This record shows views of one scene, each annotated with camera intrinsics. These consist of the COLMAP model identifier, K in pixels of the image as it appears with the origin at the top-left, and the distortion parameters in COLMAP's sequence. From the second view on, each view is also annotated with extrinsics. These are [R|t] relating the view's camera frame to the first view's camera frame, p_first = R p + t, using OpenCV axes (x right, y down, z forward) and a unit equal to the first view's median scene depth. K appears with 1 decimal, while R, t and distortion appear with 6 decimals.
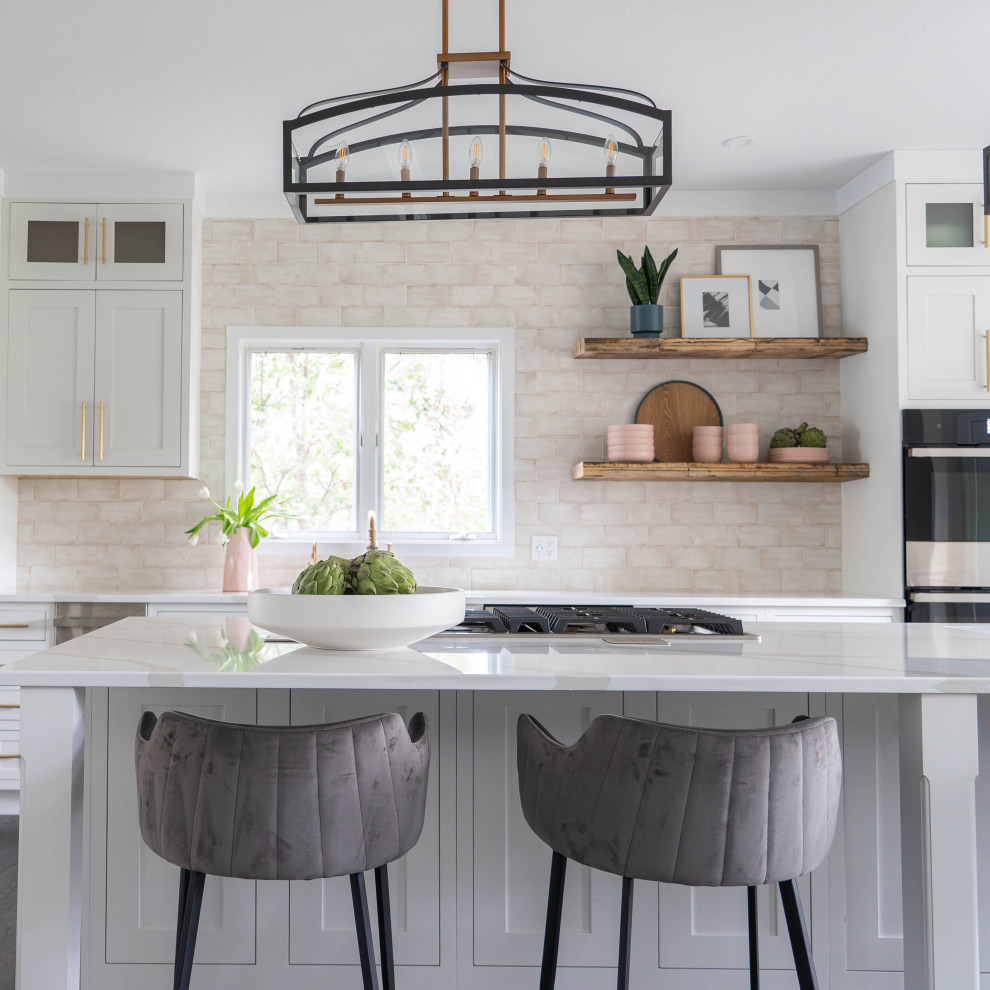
lens RADIAL K [[1232.2, 0, 339.2], [0, 1232.2, 474.8], [0, 0, 1]] dist [0.020697, -0.013356]
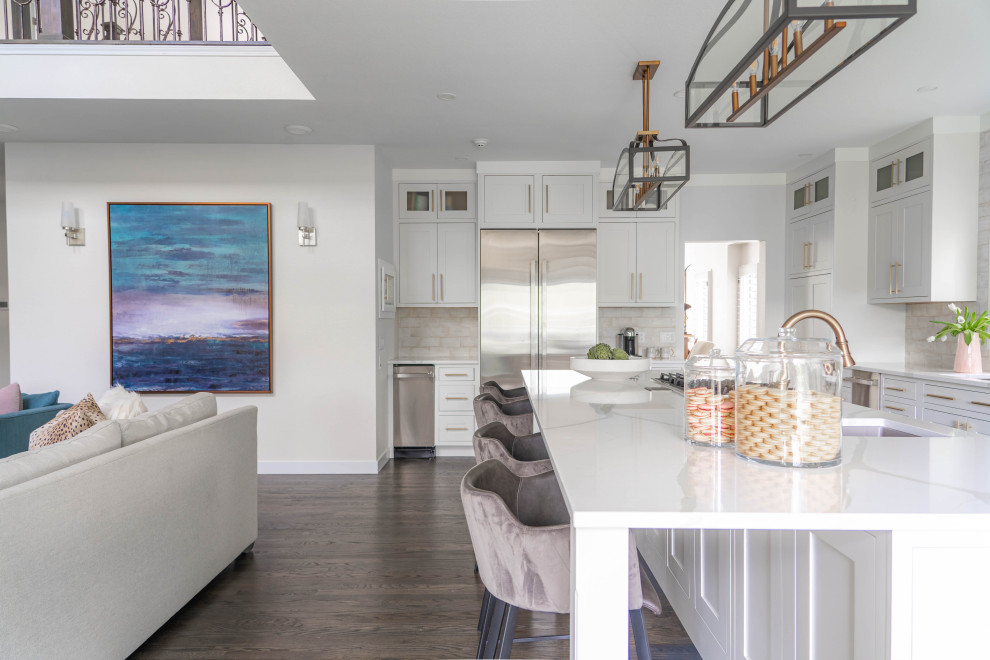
lens RADIAL K [[655.4, 0, 495.9], [0, 655.4, 334.0], [0, 0, 1]] dist [0.031054, -0.001608]
pose [[0.006406, 0.015053, -0.999866, 0.746775], [0.045602, 0.998842, 0.015330, 0.004273], [0.998939, -0.045694, 0.005712, 0.384108]]
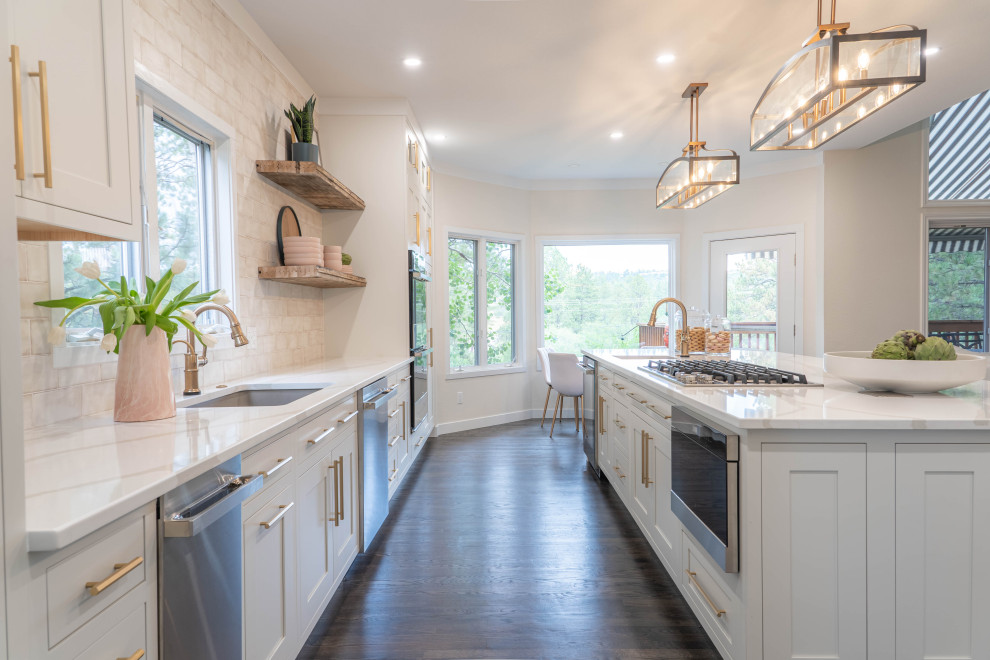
lens RADIAL K [[655.4, 0, 495.9], [0, 655.4, 334.0], [0, 0, 1]] dist [0.031054, -0.001608]
pose [[-0.012388, -0.031905, 0.999414, -0.431976], [-0.031509, 0.999007, 0.031502, 0.030304], [-0.999427, -0.031101, -0.013381, 0.796184]]
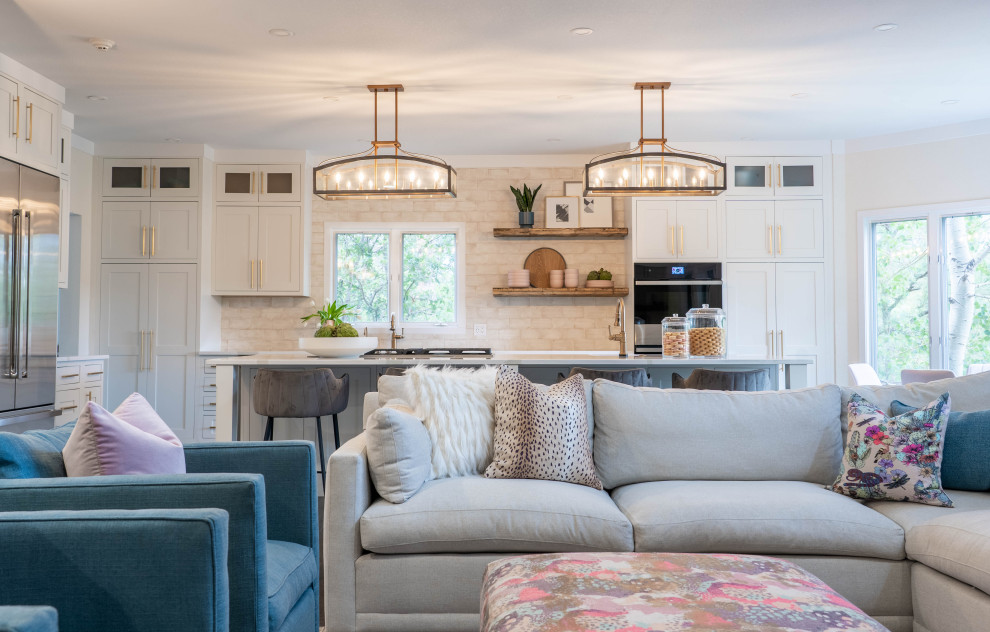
lens RADIAL K [[979.9, 0, 493.8], [0, 979.9, 284.4], [0, 0, 1]] dist [0.037233, -0.027659]
pose [[0.999971, -0.005350, 0.005491, 0.182709], [0.005387, 0.999963, -0.006689, -0.004870], [-0.005455, 0.006718, 0.999963, -0.631439]]
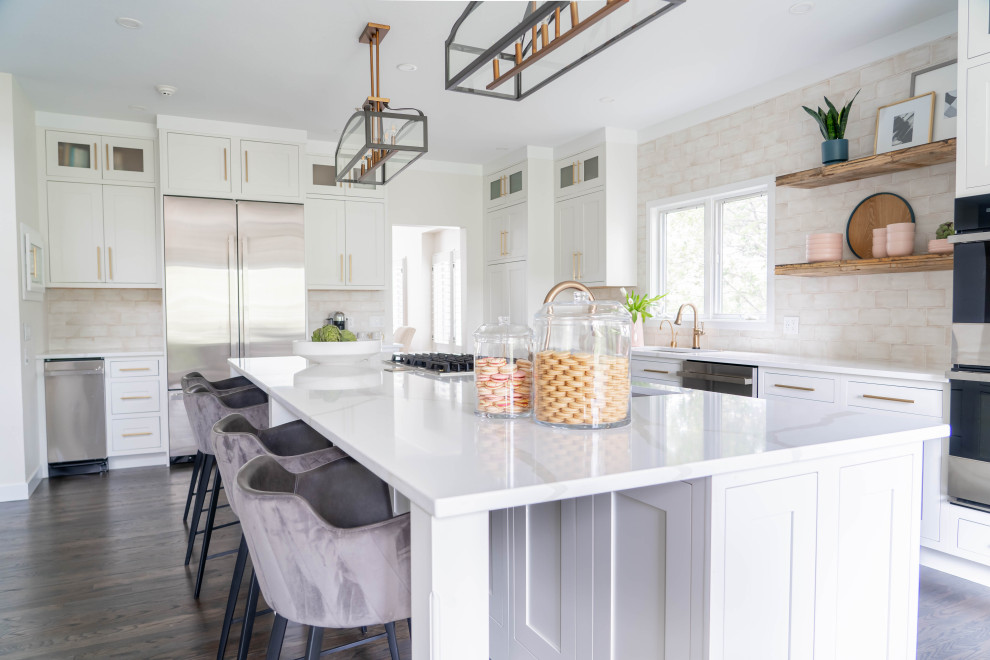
lens RADIAL K [[665.1, 0, 498.2], [0, 665.1, 335.7], [0, 0, 1]] dist [-0.018169, -0.000312]
pose [[0.469167, 0.025448, -0.882743, 0.696343], [0.046774, 0.997466, 0.053615, 0.014262], [0.881870, -0.066444, 0.466788, 0.341224]]
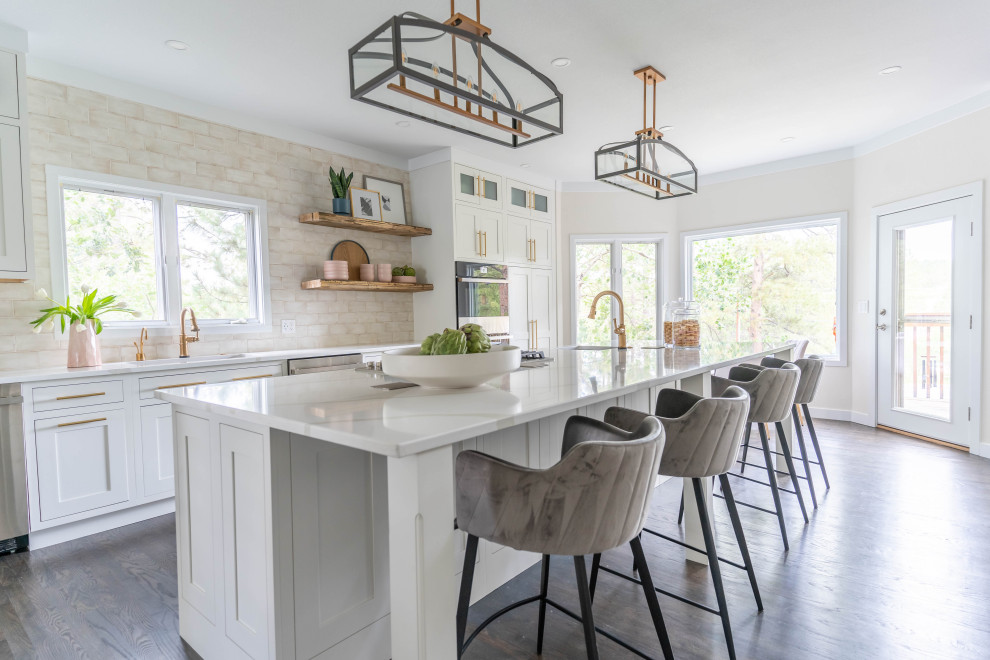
lens RADIAL K [[520.1, 0, 495.0], [0, 520.1, 330.0], [0, 0, 1]] dist [0.095585, -0.057492]
pose [[0.636658, -0.043005, 0.769946, -0.239745], [-0.008624, 0.997984, 0.062873, 0.013534], [-0.771098, -0.046669, 0.635004, 0.275430]]
